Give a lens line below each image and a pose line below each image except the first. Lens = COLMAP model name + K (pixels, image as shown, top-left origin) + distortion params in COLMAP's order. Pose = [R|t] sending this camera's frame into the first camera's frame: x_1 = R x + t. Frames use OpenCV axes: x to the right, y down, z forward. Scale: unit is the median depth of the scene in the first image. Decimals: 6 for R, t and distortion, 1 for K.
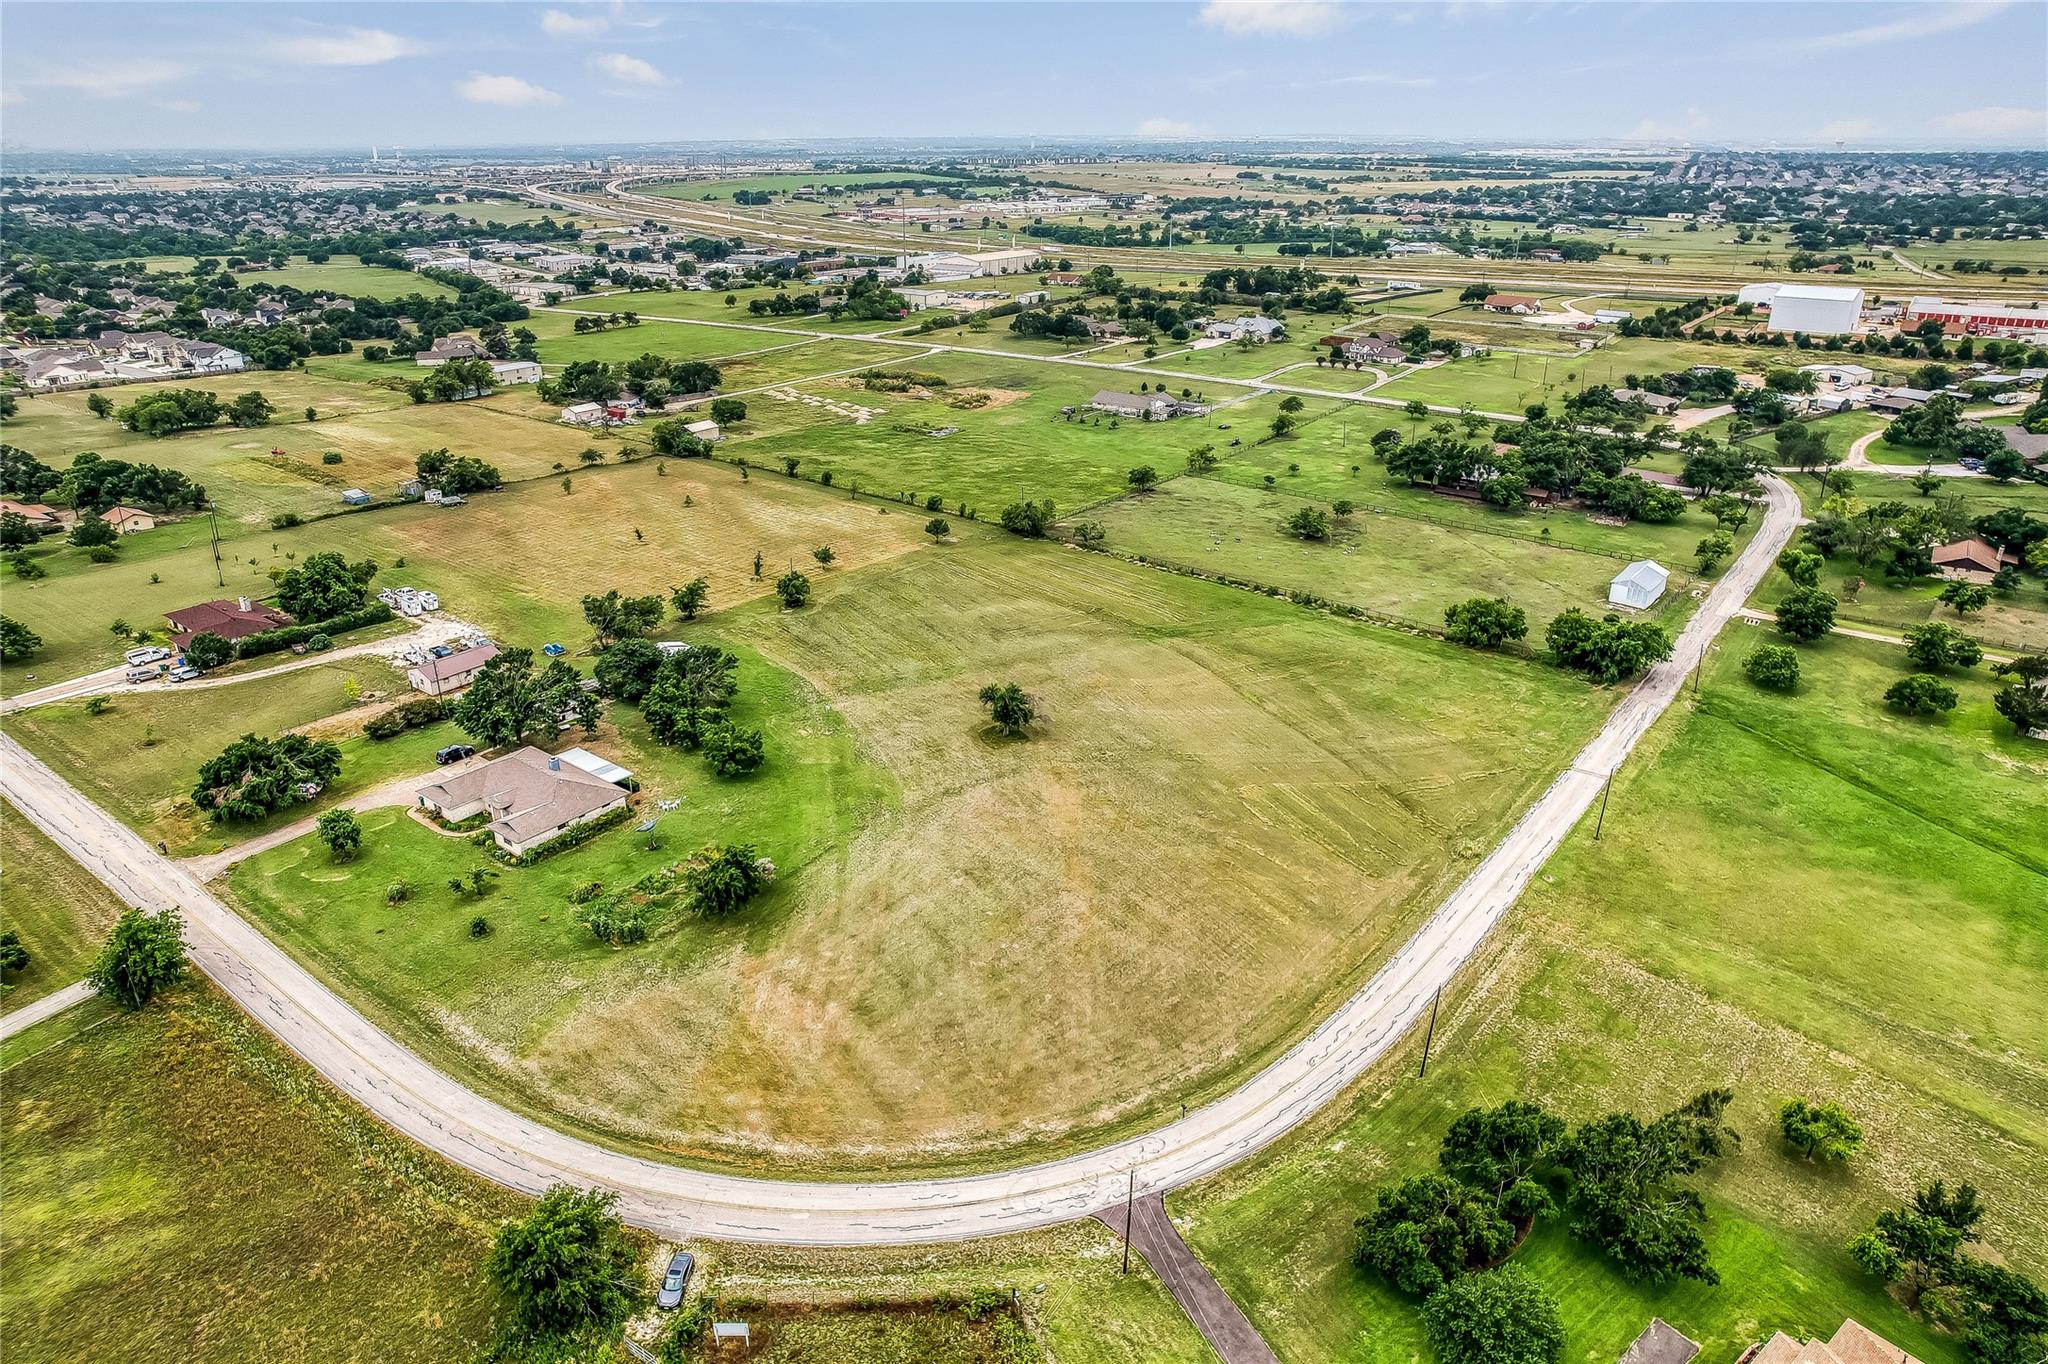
lens RADIAL K [[1349.2, 0, 1029.0], [0, 1349.2, 598.6], [0, 0, 1]] dist [-0.085197, 0.071572]
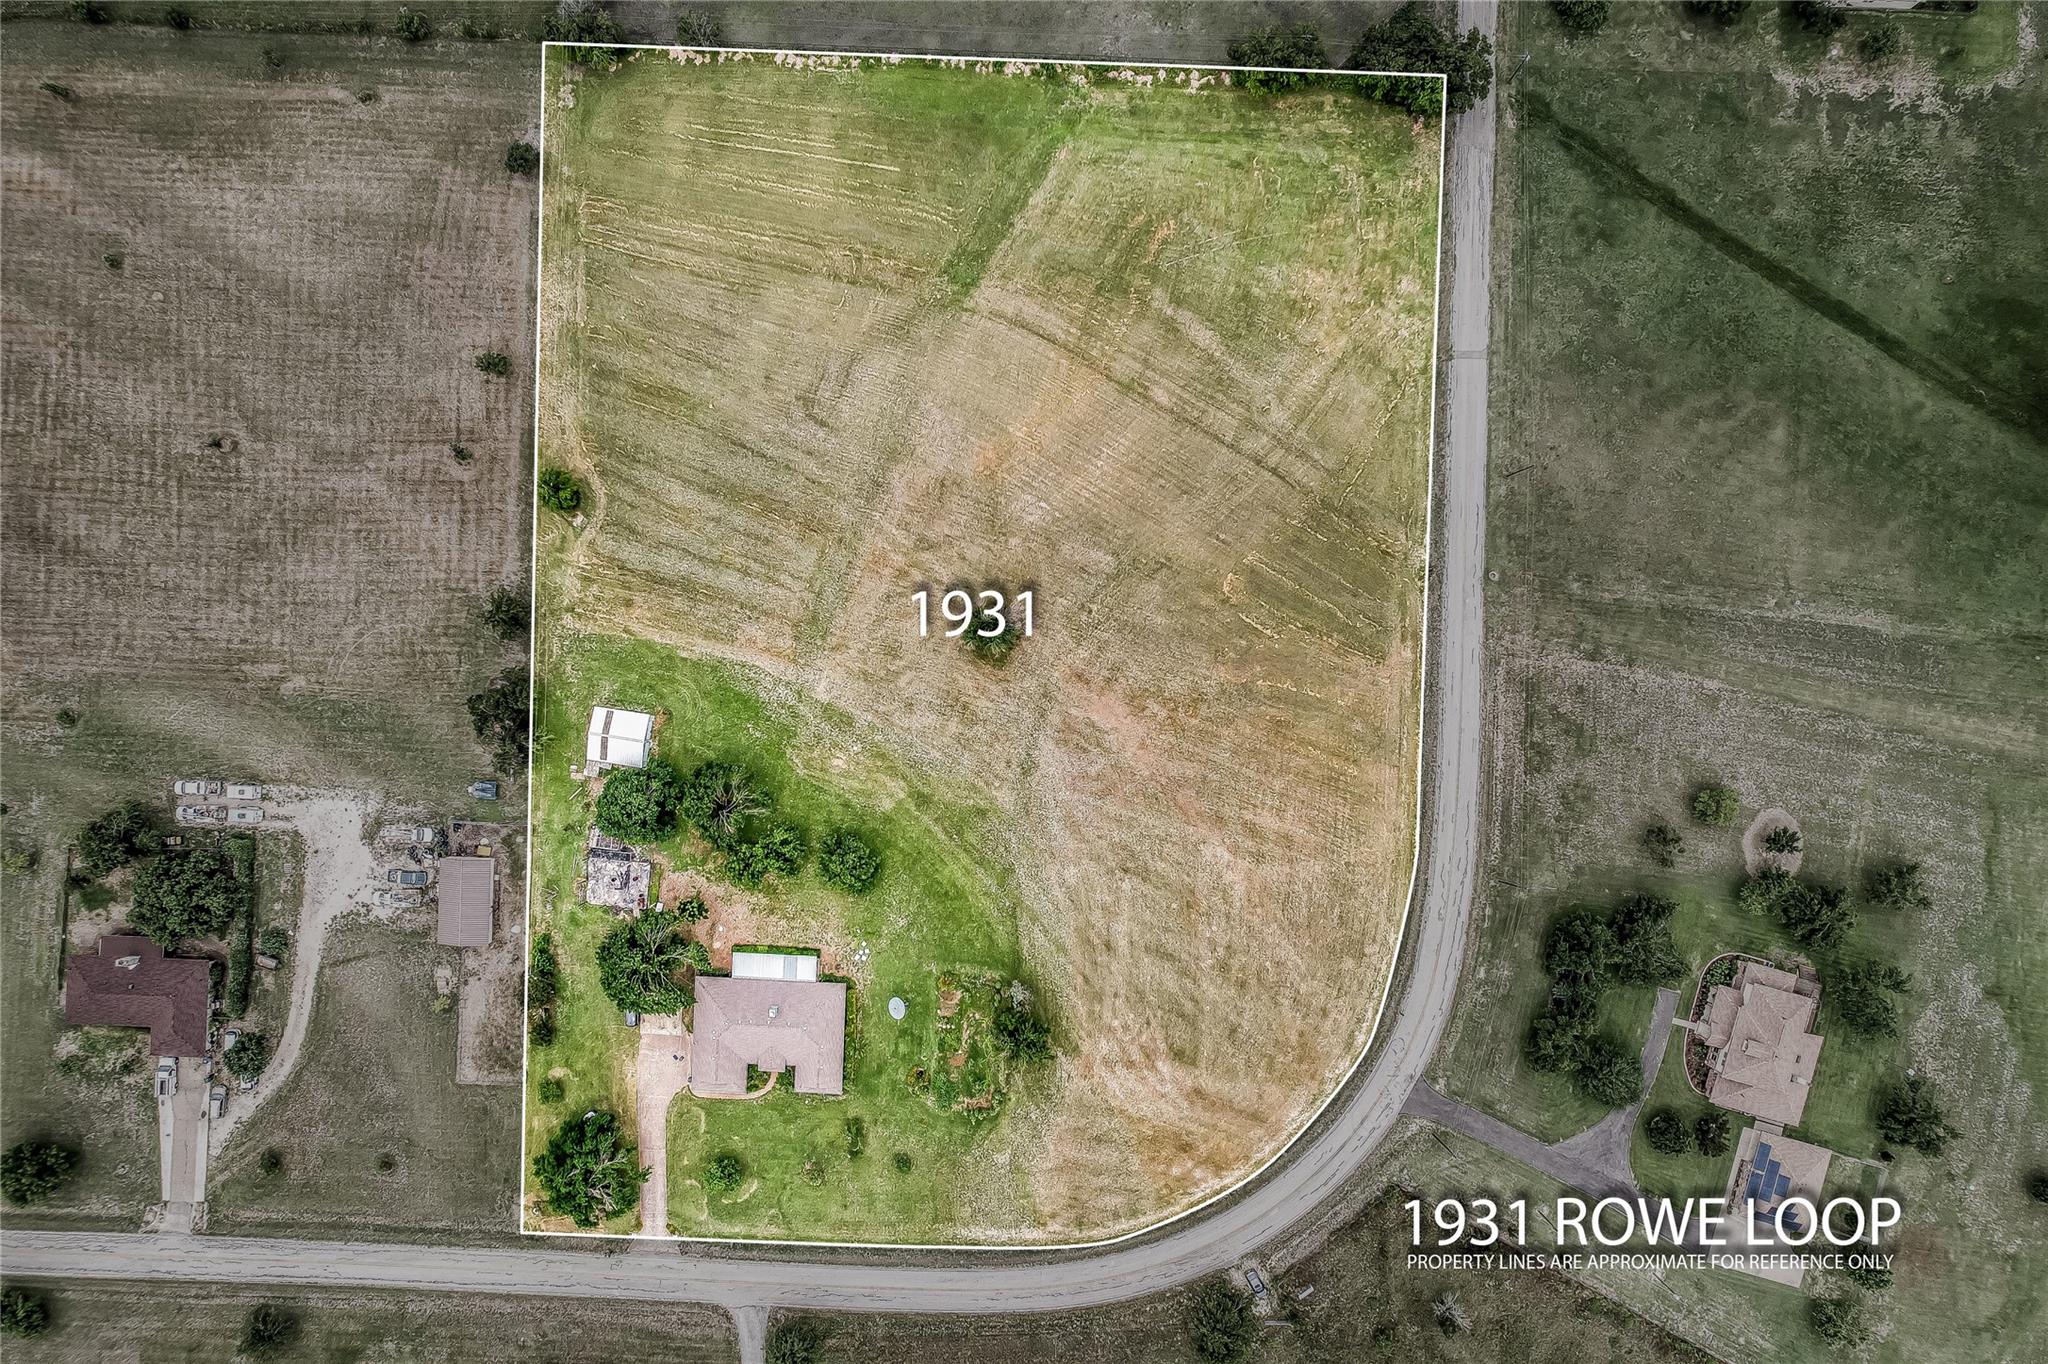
lens RADIAL K [[1311.5, 0, 1026.2], [0, 1311.5, 681.7], [0, 0, 1]] dist [-0.081599, 0.076430]
pose [[0.816612, -0.577131, -0.008098, -0.008486], [0.201860, 0.272421, 0.940765, -0.879811], [-0.540738, -0.769875, 0.338962, 0.674410]]
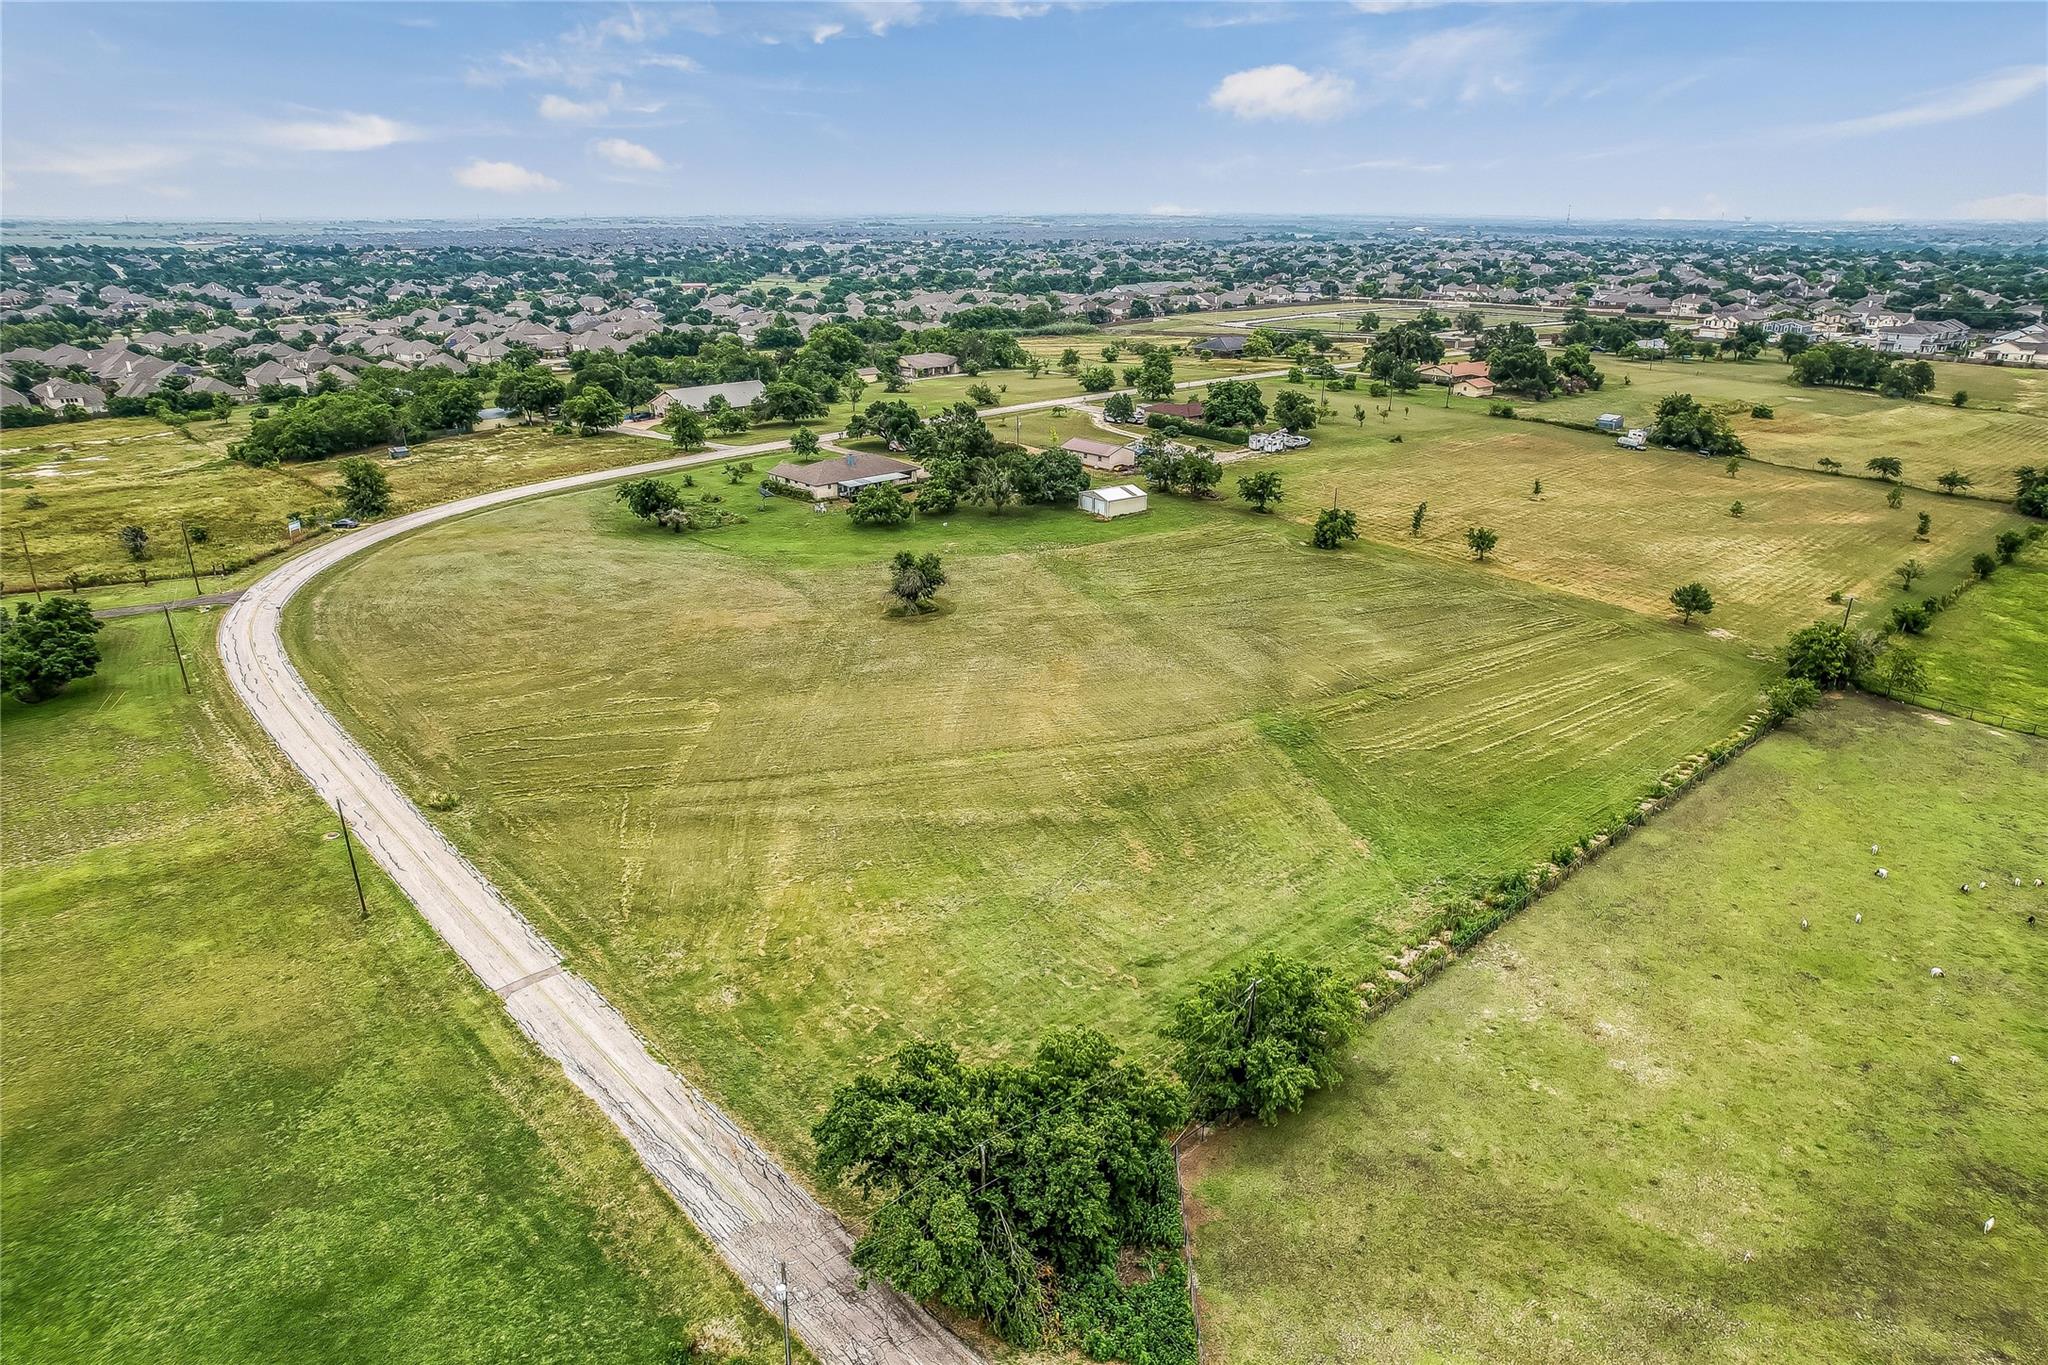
lens RADIAL K [[1311.5, 0, 1026.2], [0, 1311.5, 682.2], [0, 0, 1]] dist [-0.081599, 0.076430]
pose [[-0.179957, 0.343417, -0.921781, 0.845084], [-0.326491, 0.863105, 0.385297, -0.231364], [0.927911, 0.370290, -0.043199, 1.213014]]
